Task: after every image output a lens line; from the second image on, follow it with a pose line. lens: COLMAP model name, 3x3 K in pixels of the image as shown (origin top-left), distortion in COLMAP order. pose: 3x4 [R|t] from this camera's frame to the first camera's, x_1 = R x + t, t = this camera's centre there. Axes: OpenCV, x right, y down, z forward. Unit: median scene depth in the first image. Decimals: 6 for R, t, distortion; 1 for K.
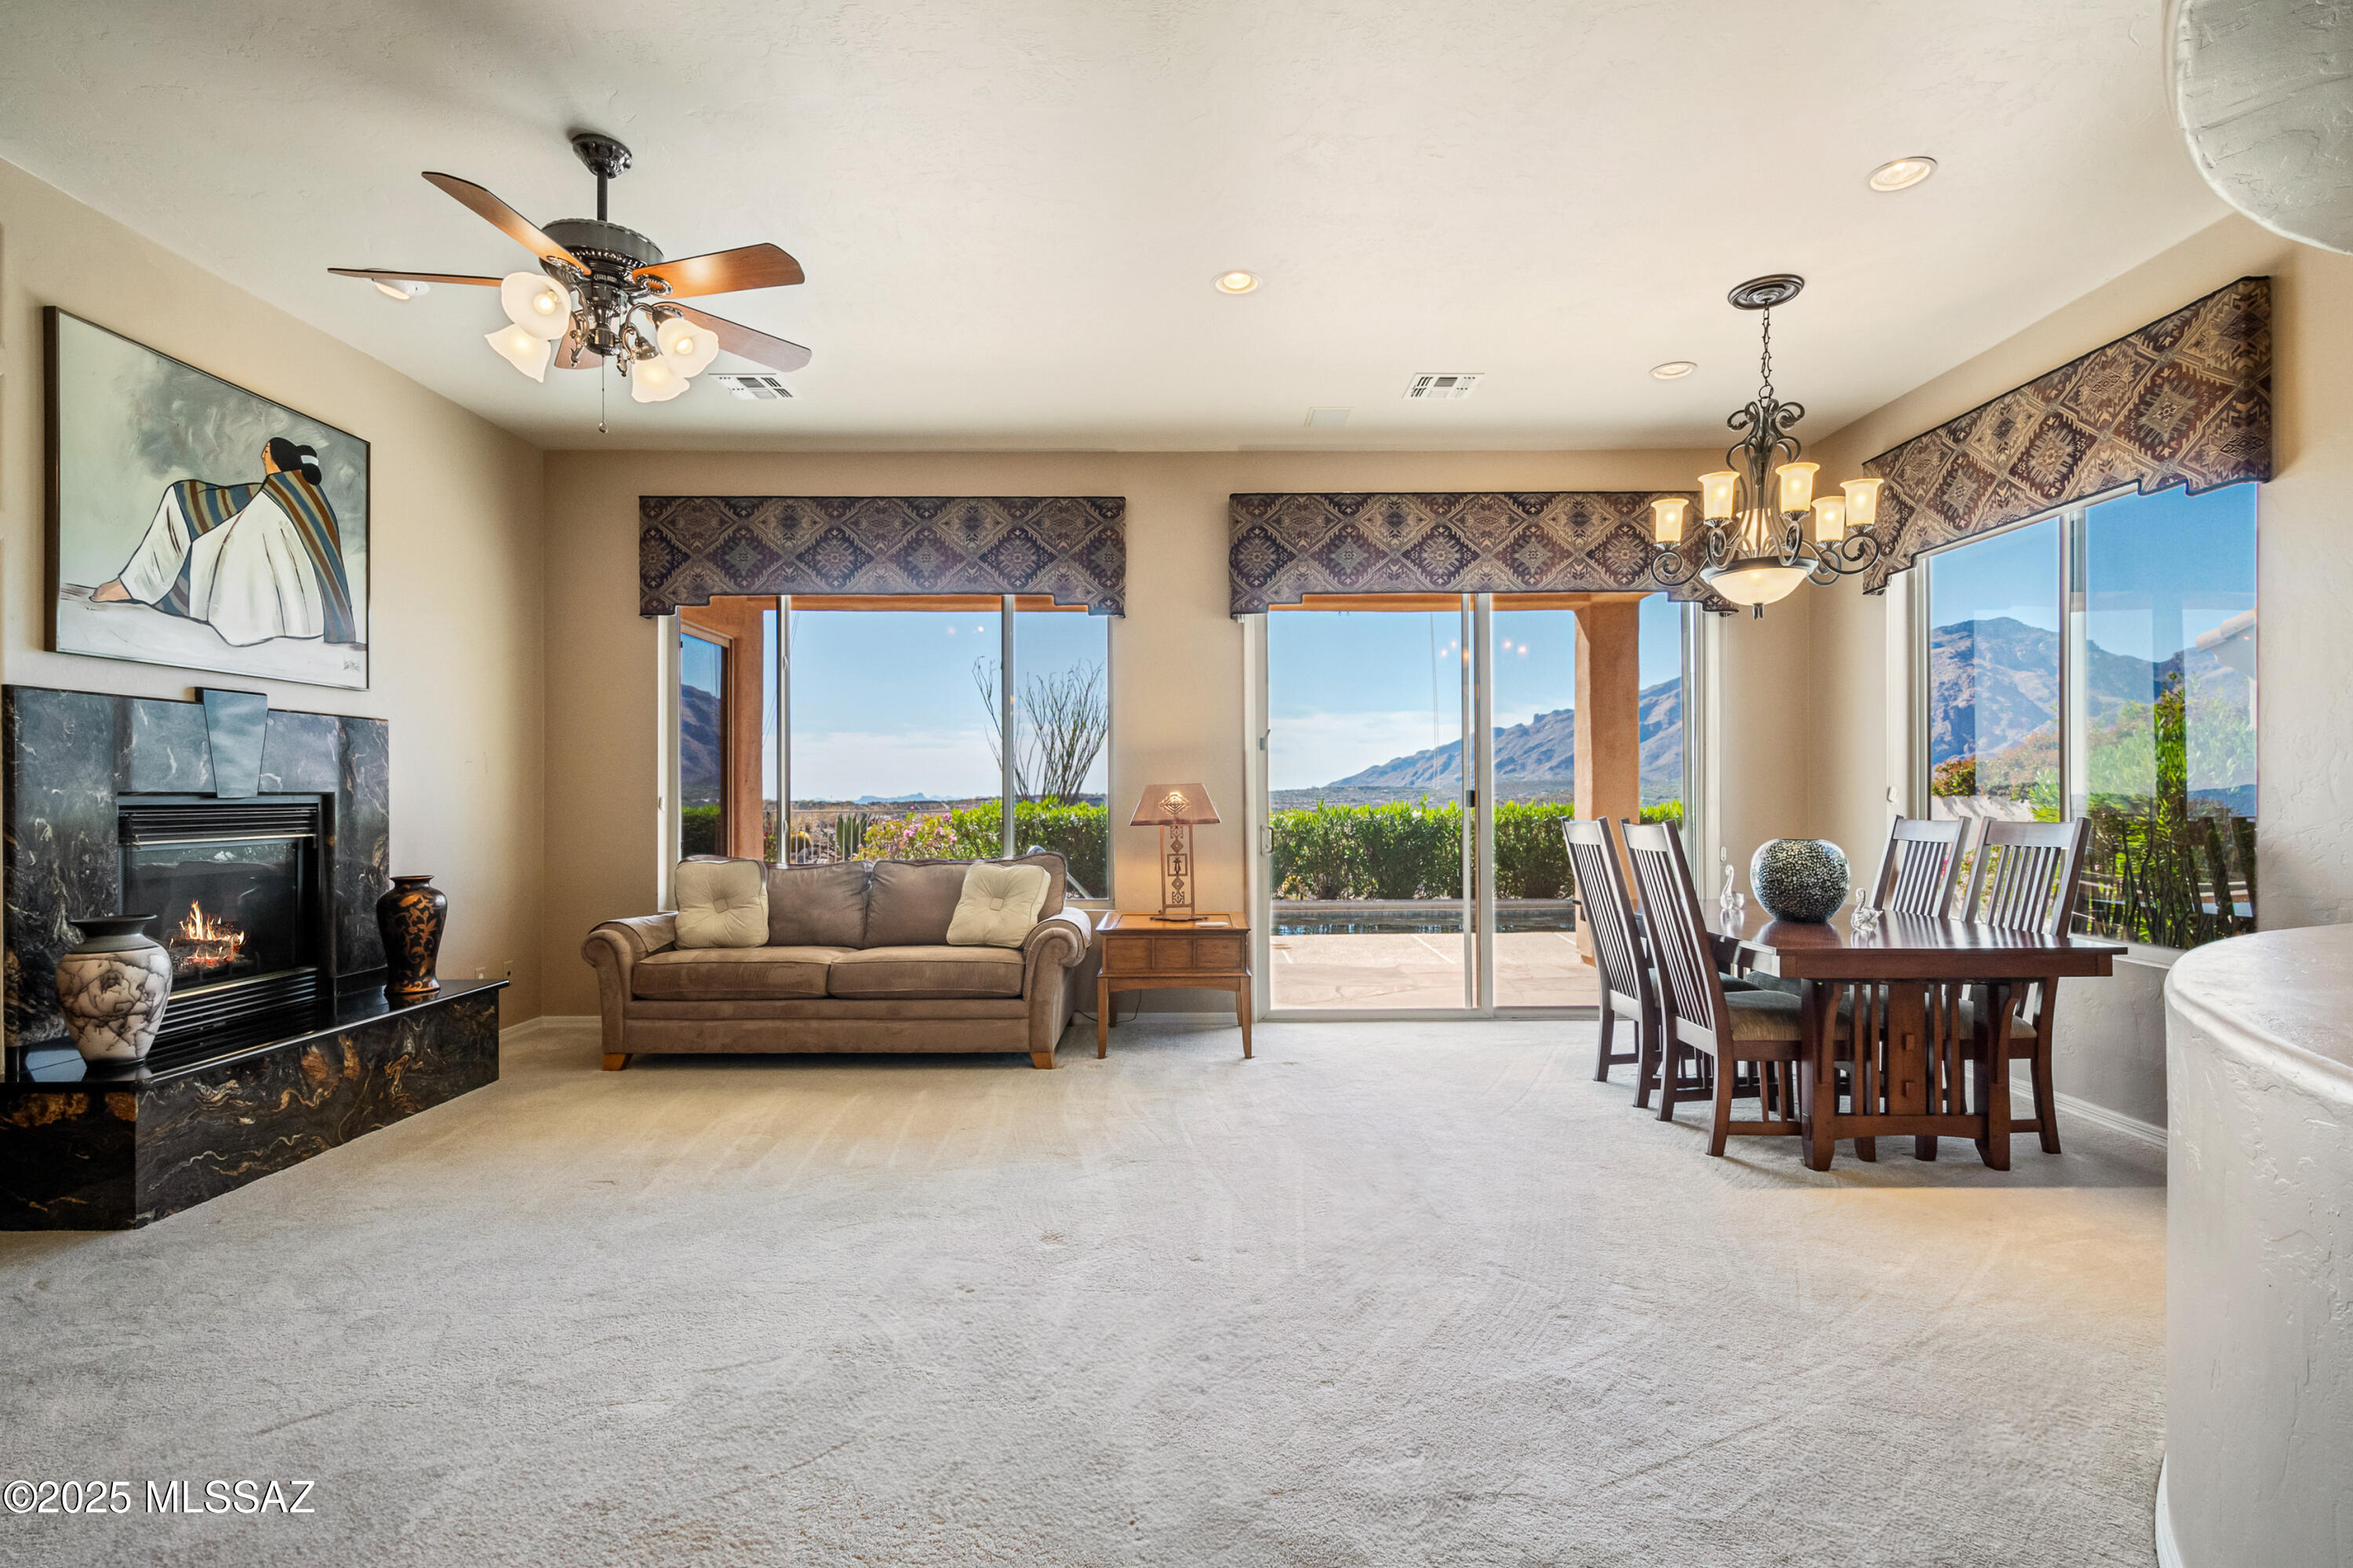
lens RADIAL K [[1103.1, 0, 1184.3], [0, 1103.1, 791.6], [0, 0, 1]] dist [0.003613, -0.000839]
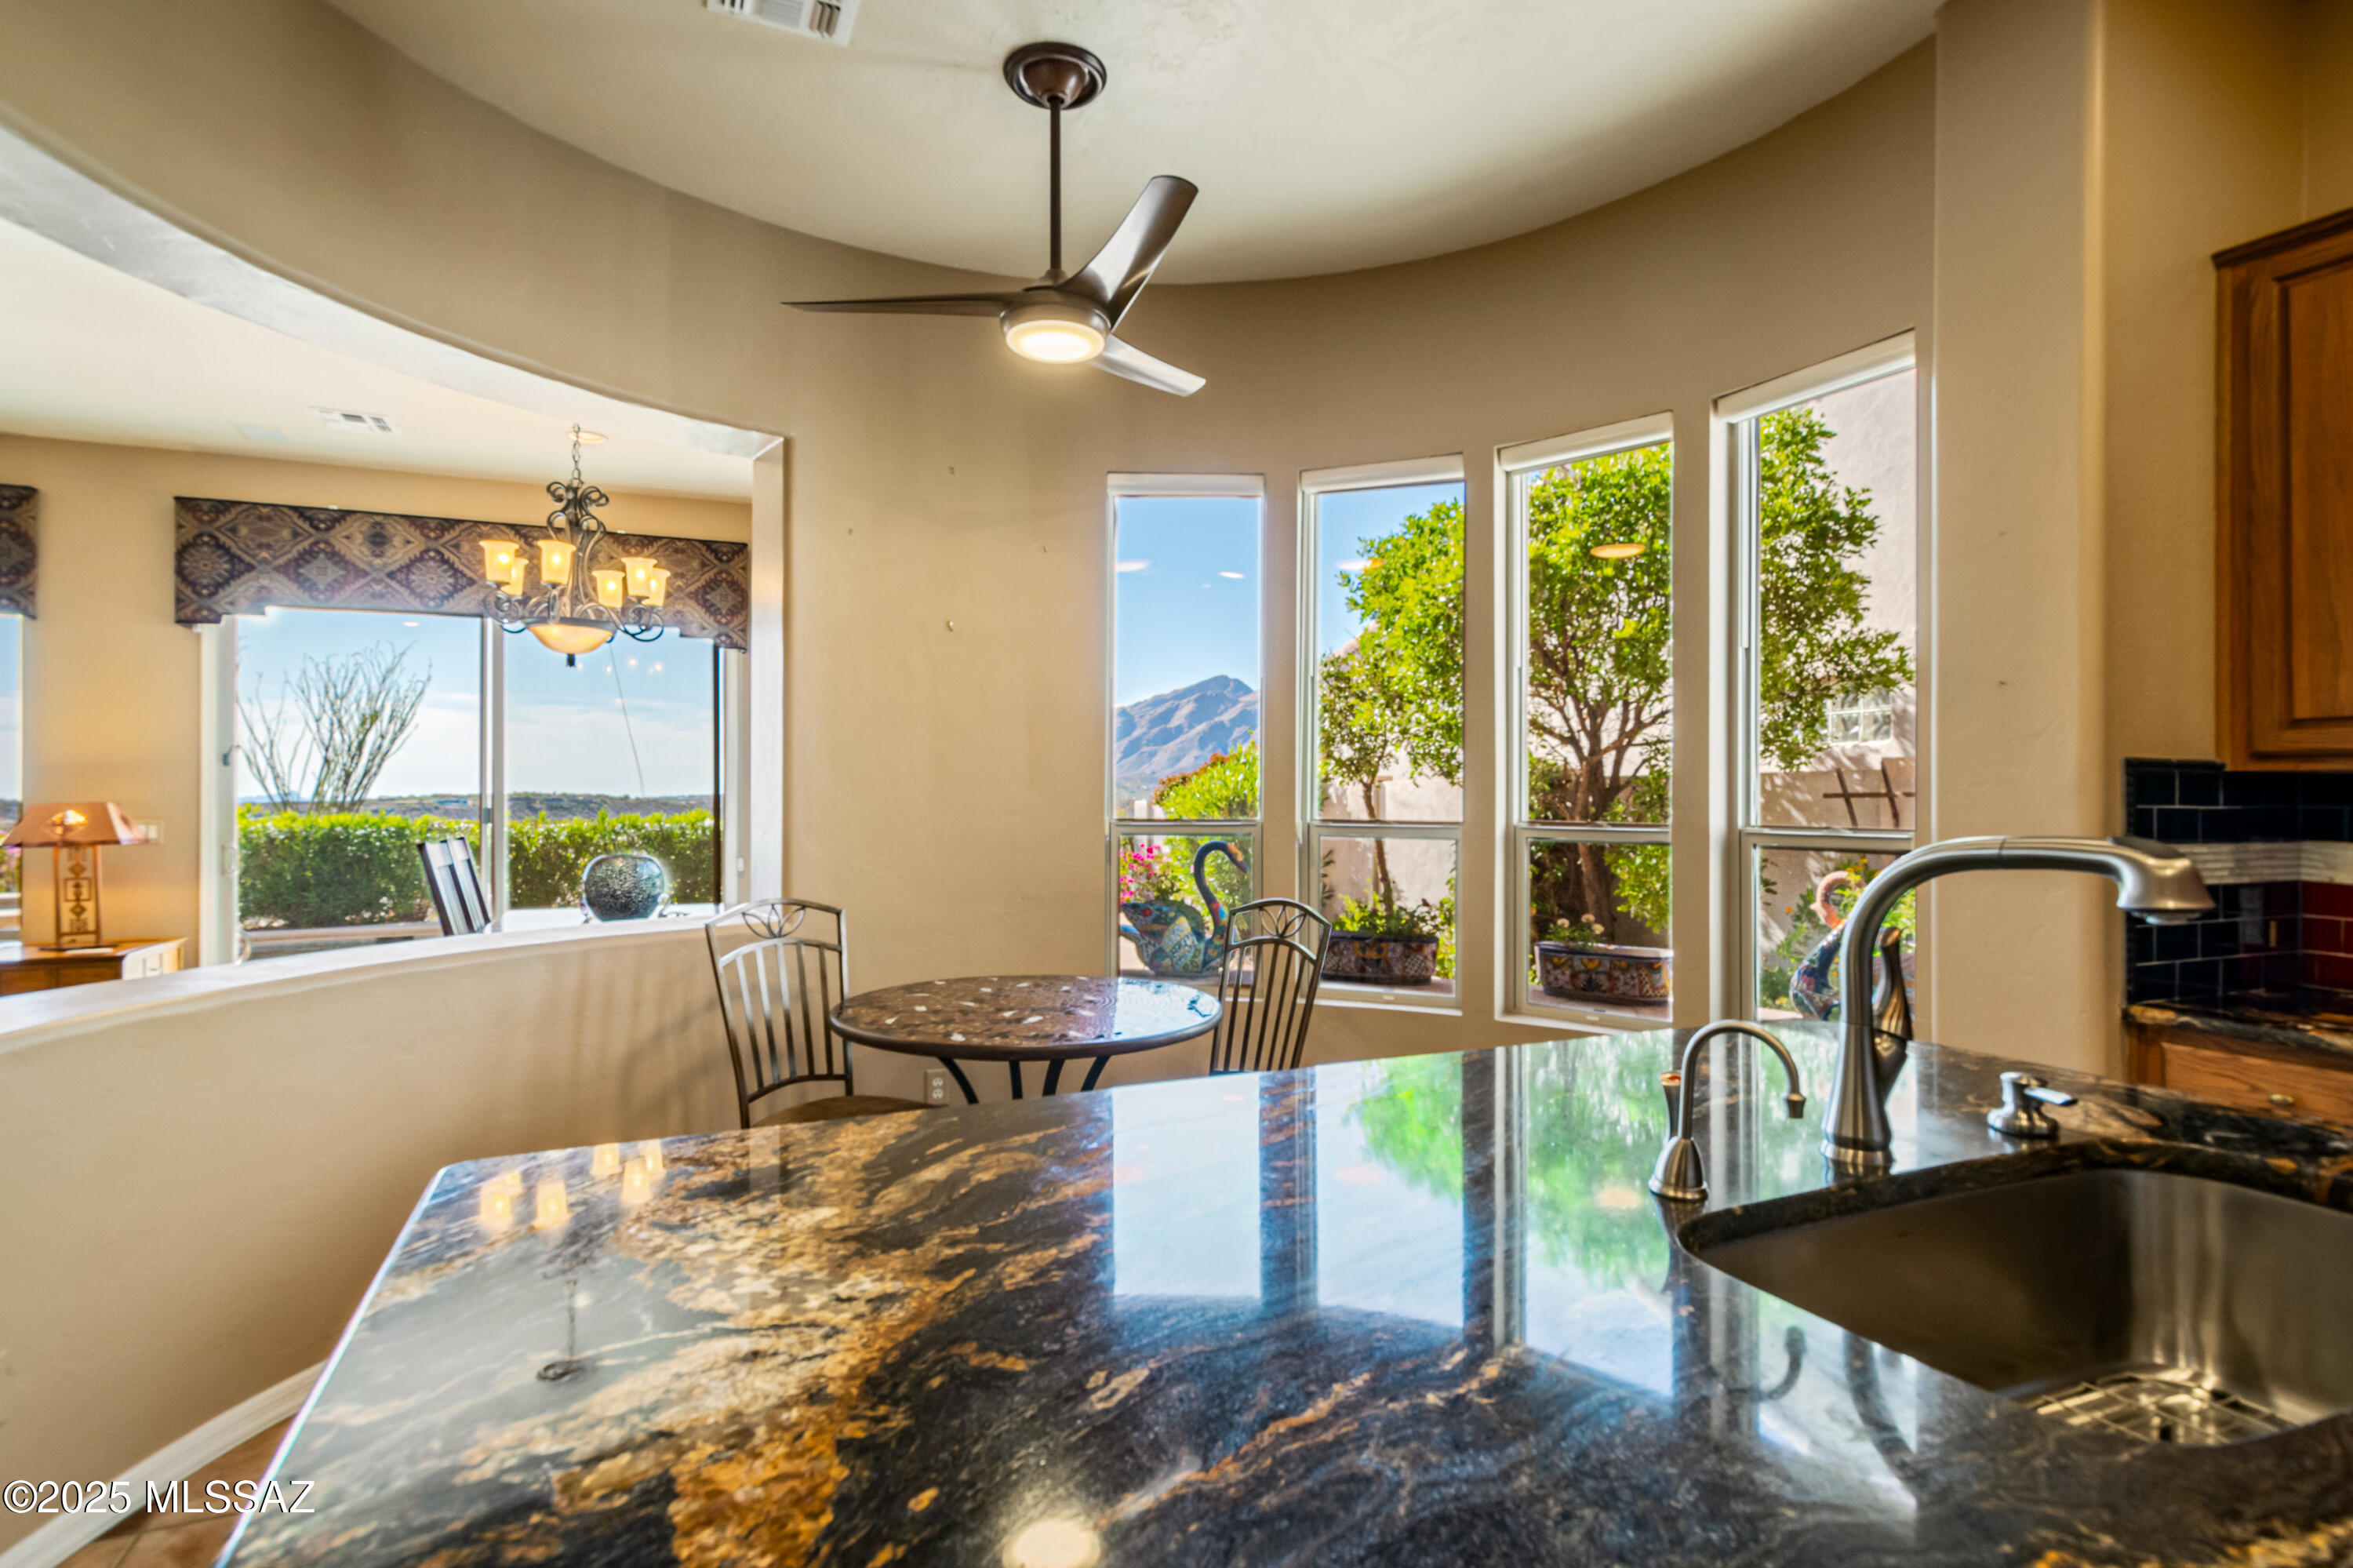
lens RADIAL K [[1175.8, 0, 1189.7], [0, 1175.8, 785.6], [0, 0, 1]] dist [0.018599, -0.006371]
pose [[0.916627, 0.006332, 0.399693, 0.438287], [-0.004012, 0.999970, -0.006643, -0.017734], [-0.399723, 0.004485, 0.916625, -0.285907]]
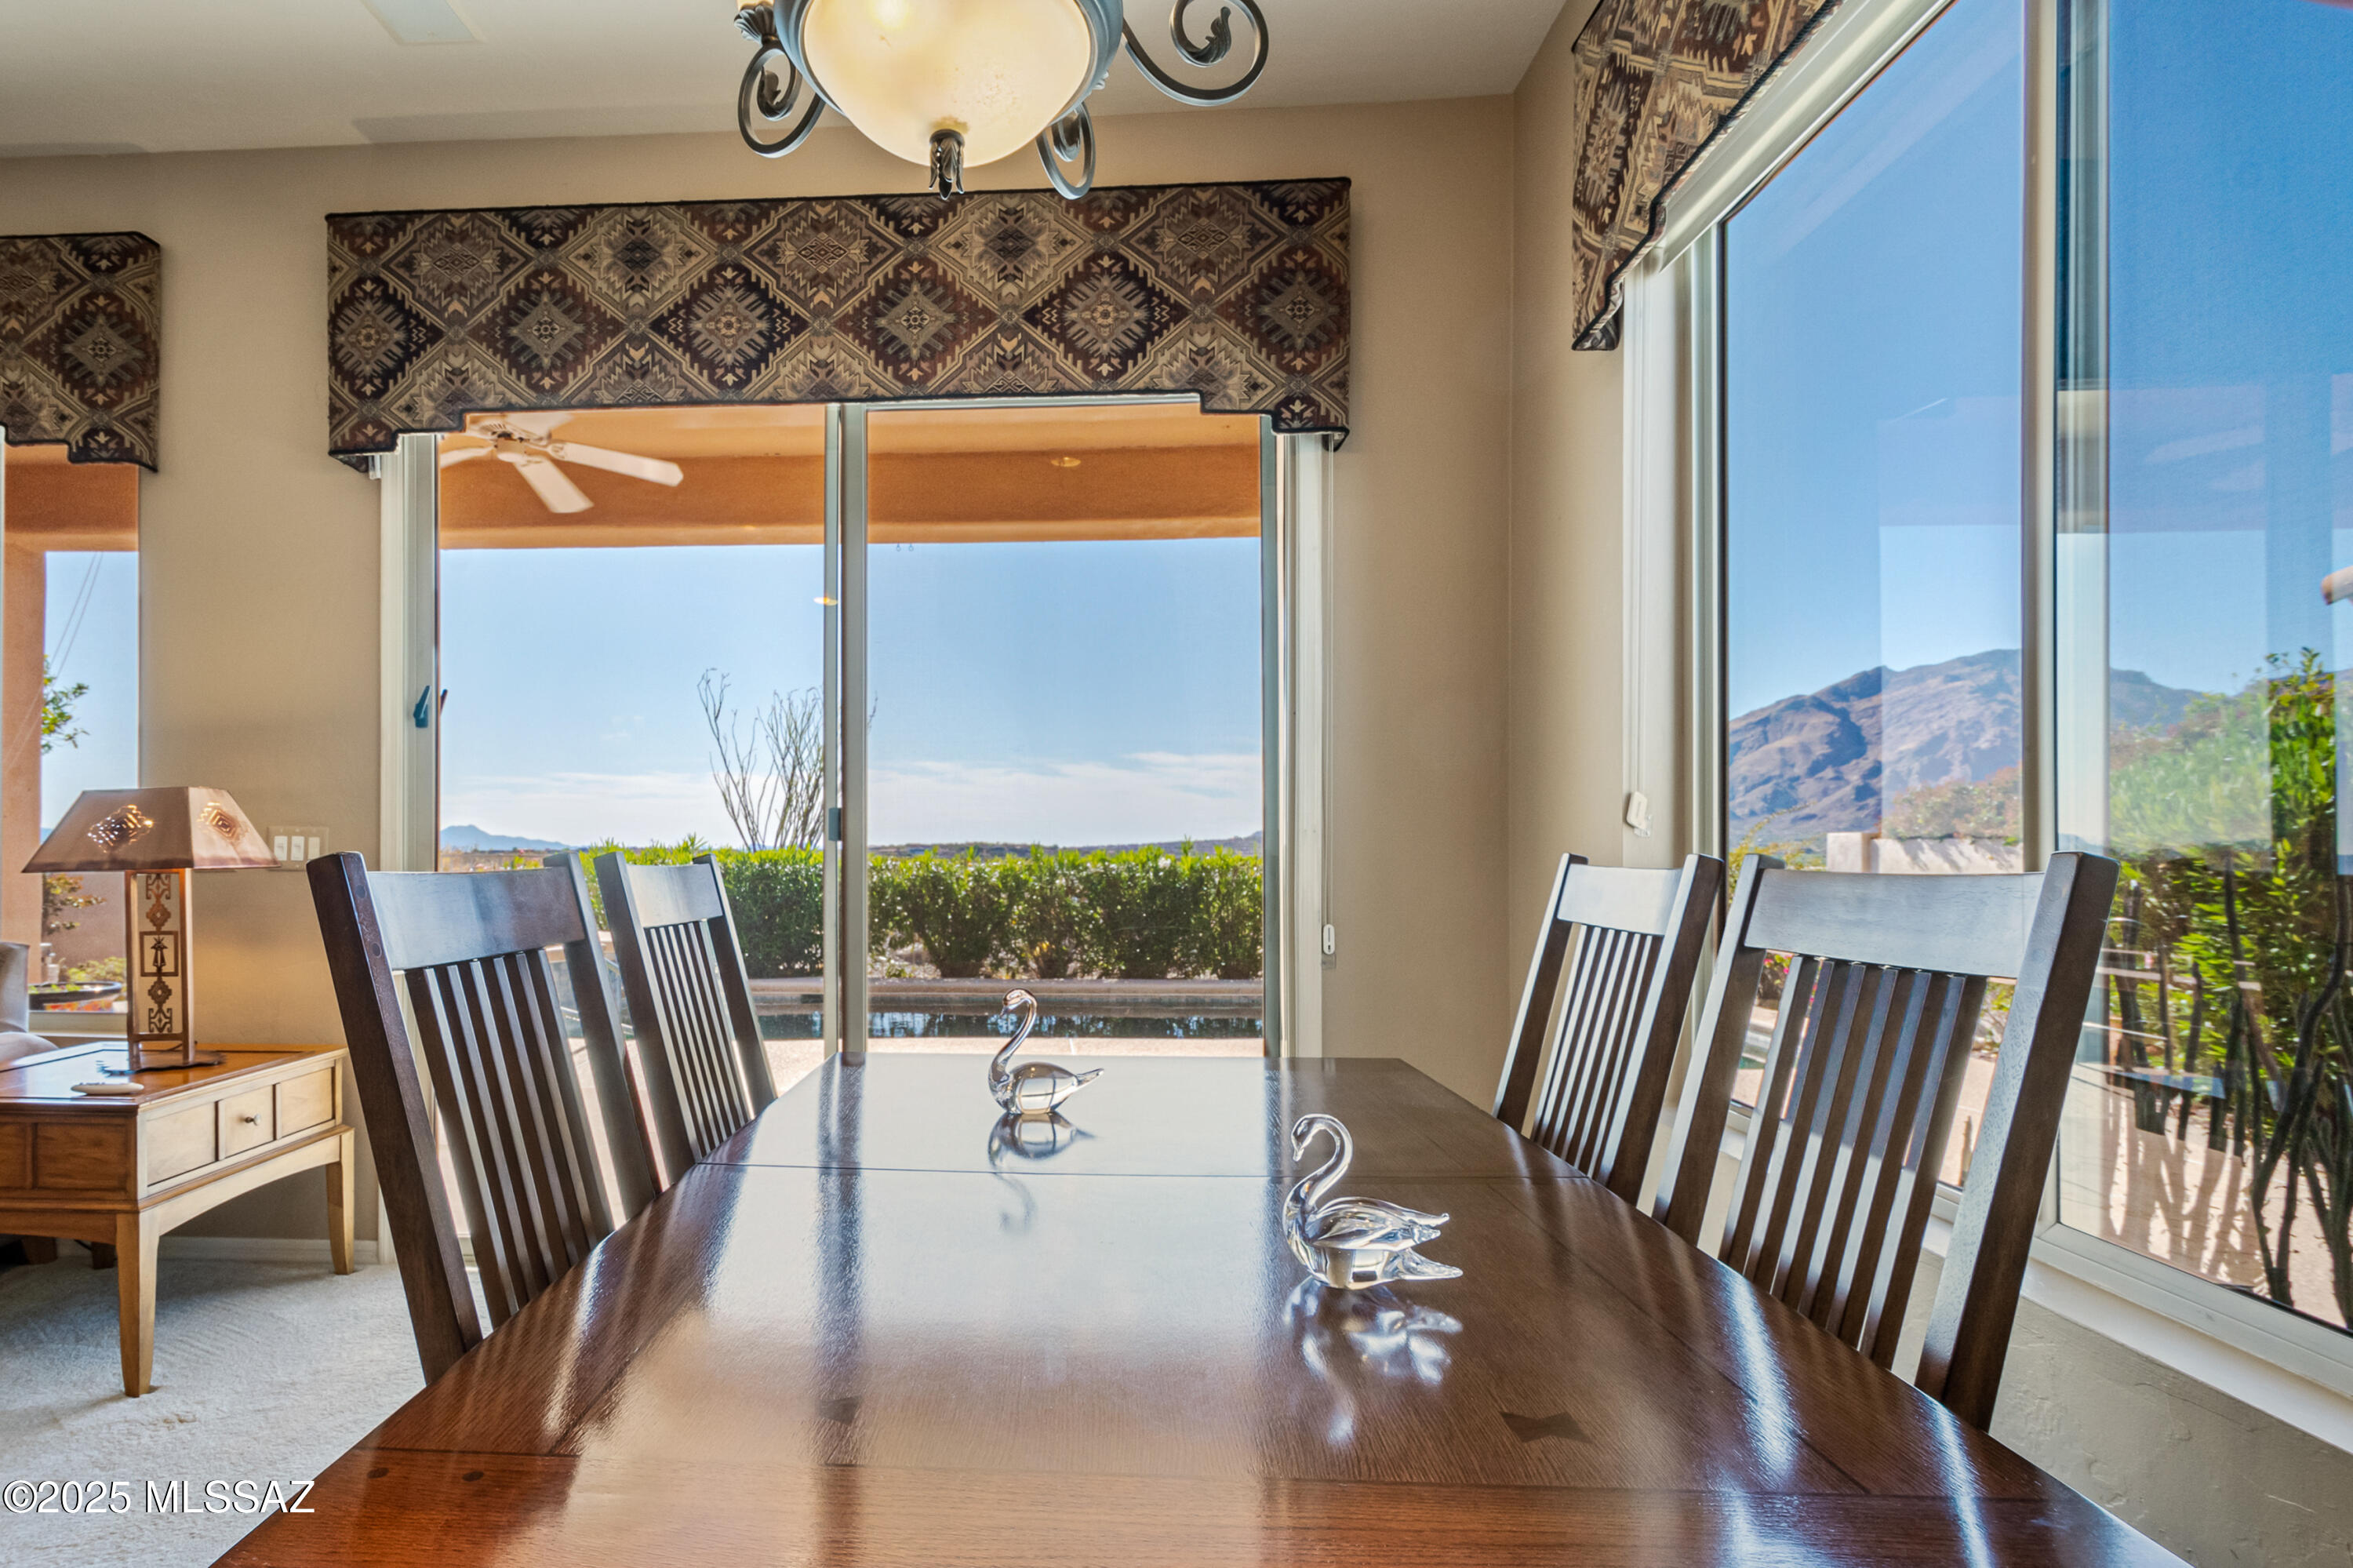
lens RADIAL K [[1196.9, 0, 1017.7], [0, 1196.9, 831.2], [0, 0, 1]] dist [0.002506, 0.002095]
pose [[0.997842, 0.003967, -0.065537, 0.395787], [-0.004512, 0.999956, -0.008183, 0.014314], [0.065502, 0.008462, 0.997817, 0.478824]]
